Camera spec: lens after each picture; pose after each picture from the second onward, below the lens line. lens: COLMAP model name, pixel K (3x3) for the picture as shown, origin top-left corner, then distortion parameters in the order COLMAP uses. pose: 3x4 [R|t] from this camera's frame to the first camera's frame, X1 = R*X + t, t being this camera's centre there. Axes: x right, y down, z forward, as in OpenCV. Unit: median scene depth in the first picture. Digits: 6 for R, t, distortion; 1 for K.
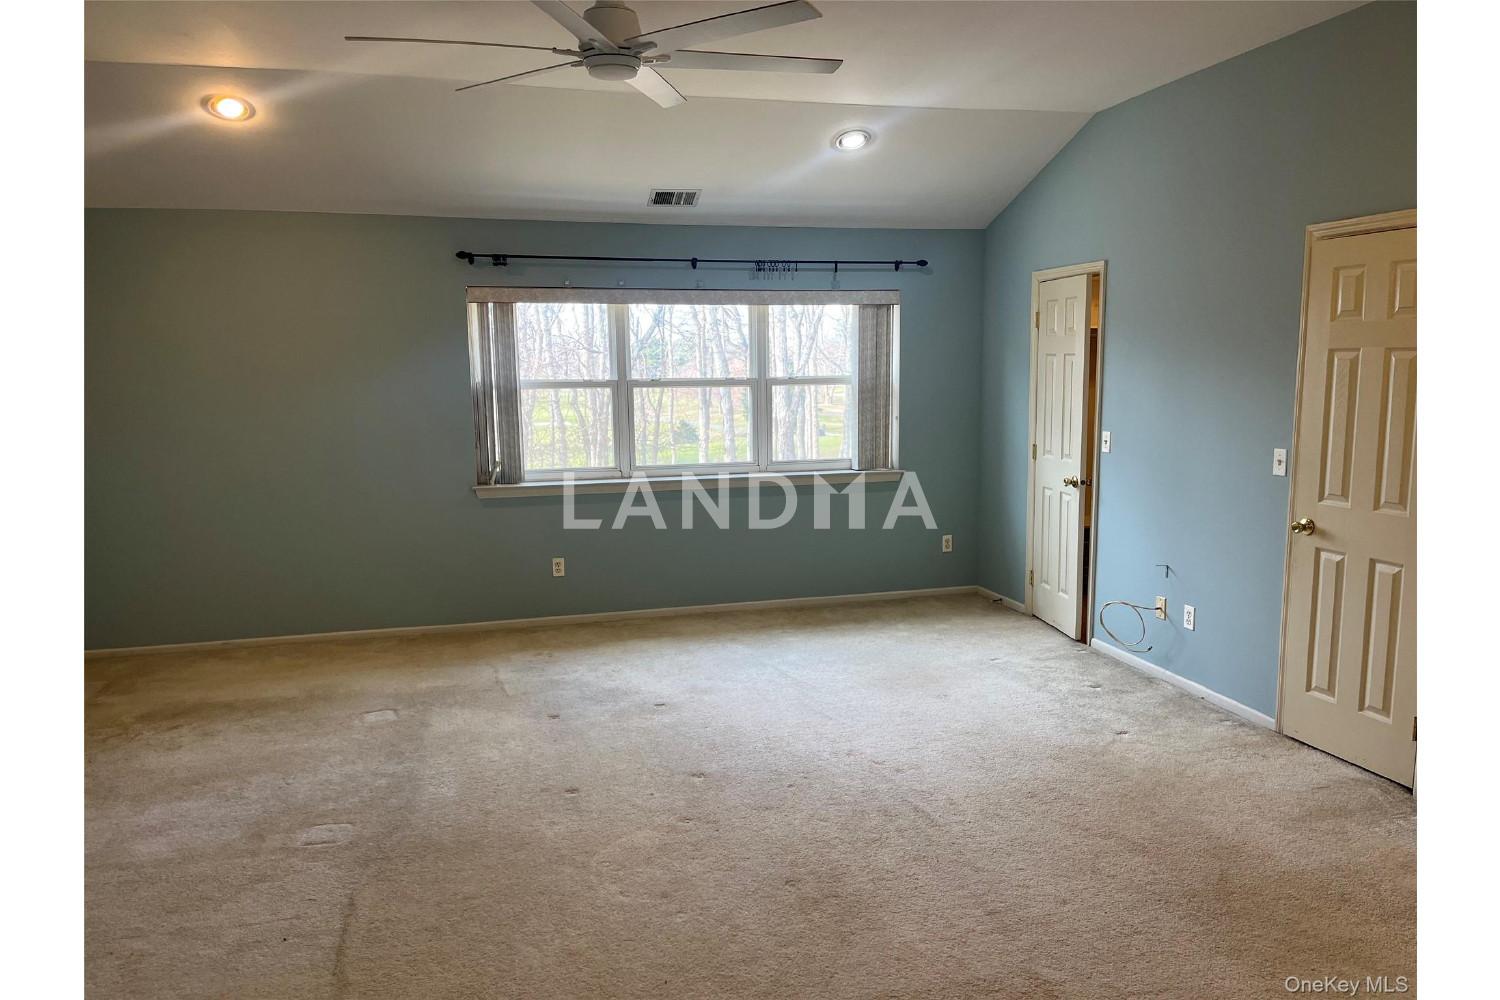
lens RADIAL K [[998.2, 0, 750.0], [0, 998.2, 500.0], [0, 0, 1]] dist [0.048428, -0.082281]
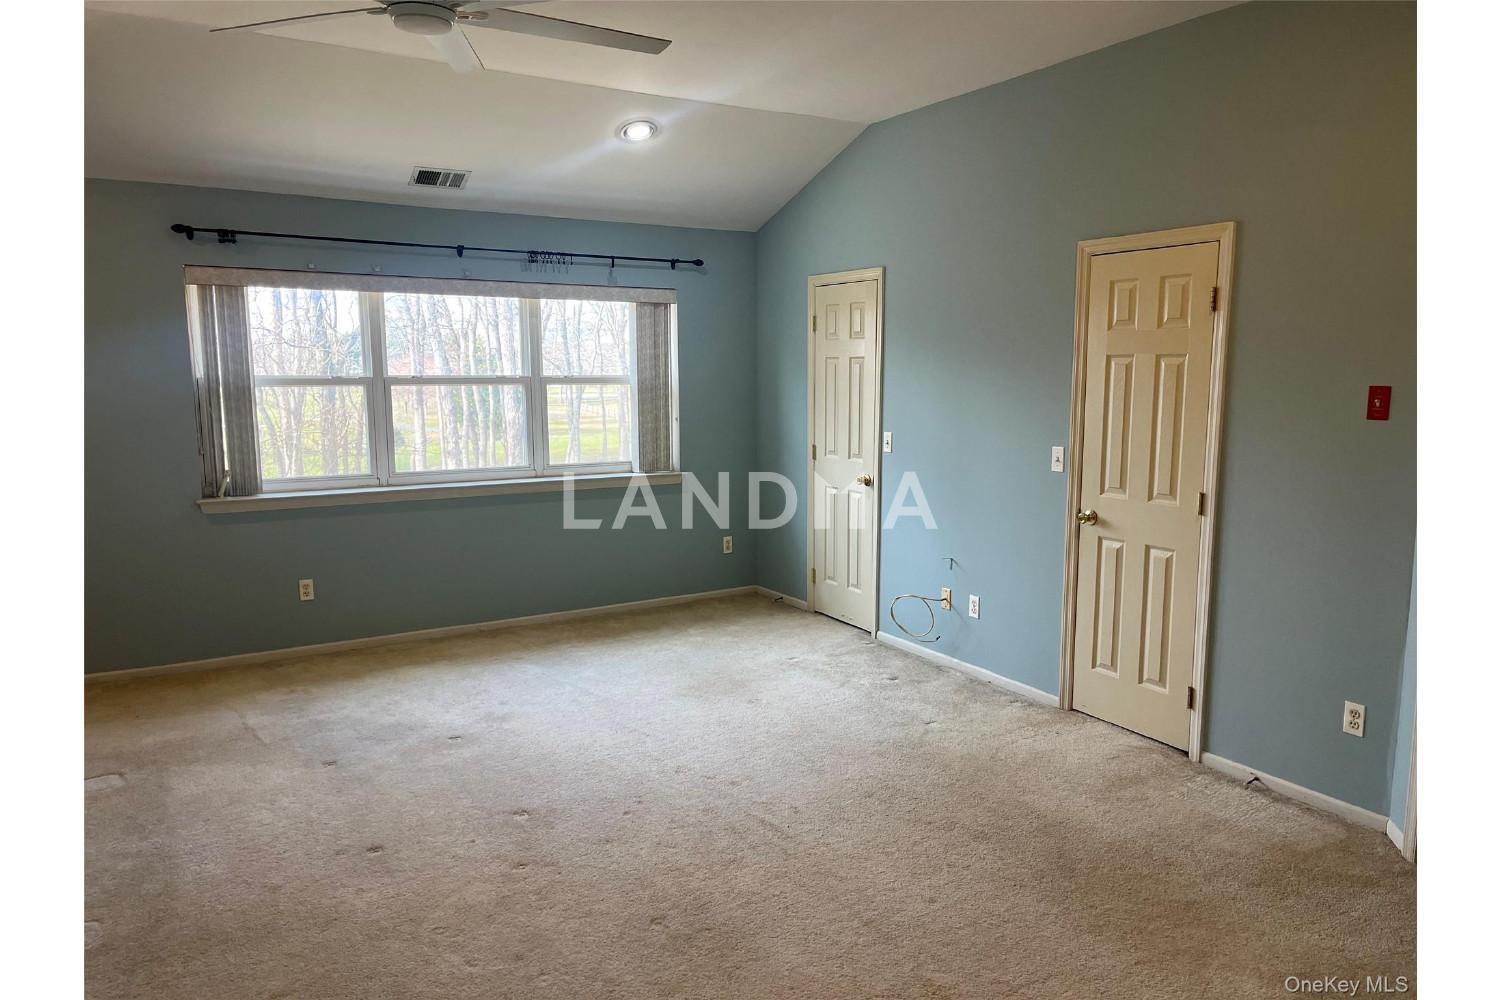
lens RADIAL K [[993.6, 0, 751.9], [0, 993.6, 493.1], [0, 0, 1]] dist [0.049722, -0.077732]
pose [[0.956315, -0.023462, 0.291395, -0.084016], [0.026012, 0.999650, -0.004880, -0.003467], [-0.291179, 0.012246, 0.956590, 0.056031]]
